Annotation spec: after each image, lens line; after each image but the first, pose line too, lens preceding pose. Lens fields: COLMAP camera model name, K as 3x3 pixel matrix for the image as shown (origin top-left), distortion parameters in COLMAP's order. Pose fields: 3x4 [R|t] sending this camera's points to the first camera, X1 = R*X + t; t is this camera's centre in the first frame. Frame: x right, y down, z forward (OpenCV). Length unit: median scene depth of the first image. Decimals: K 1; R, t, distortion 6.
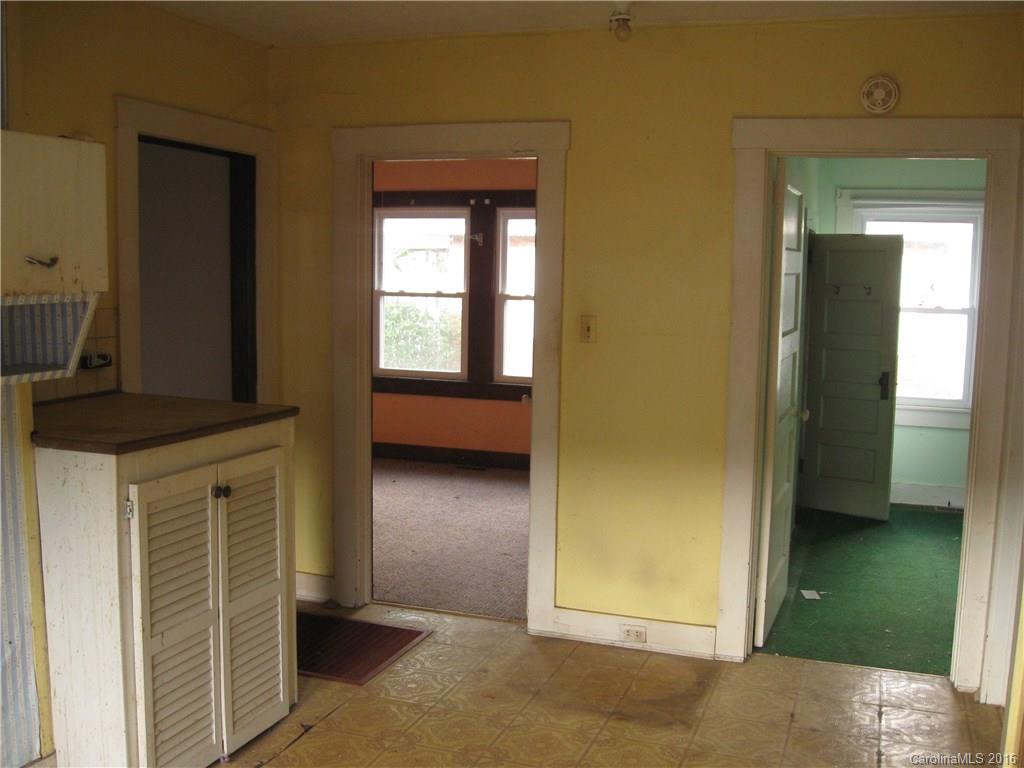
lens RADIAL K [[1042.8, 0, 512.0], [0, 1042.8, 384.0], [0, 0, 1]] dist [-0.110654, 0.017084]
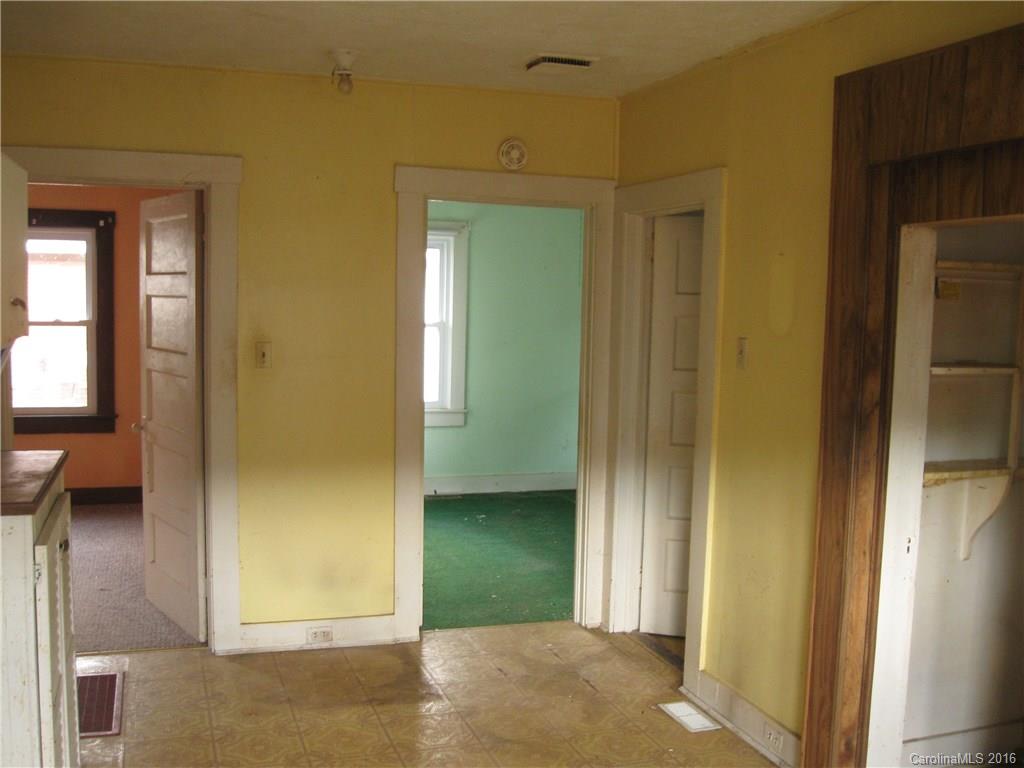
lens RADIAL K [[1042.8, 0, 512.0], [0, 1042.8, 384.0], [0, 0, 1]] dist [-0.110654, 0.017084]
pose [[0.793382, -0.054621, 0.606268, -0.364335], [0.060435, 0.998113, 0.010836, -0.019295], [-0.605716, 0.028043, 0.795186, 0.015598]]
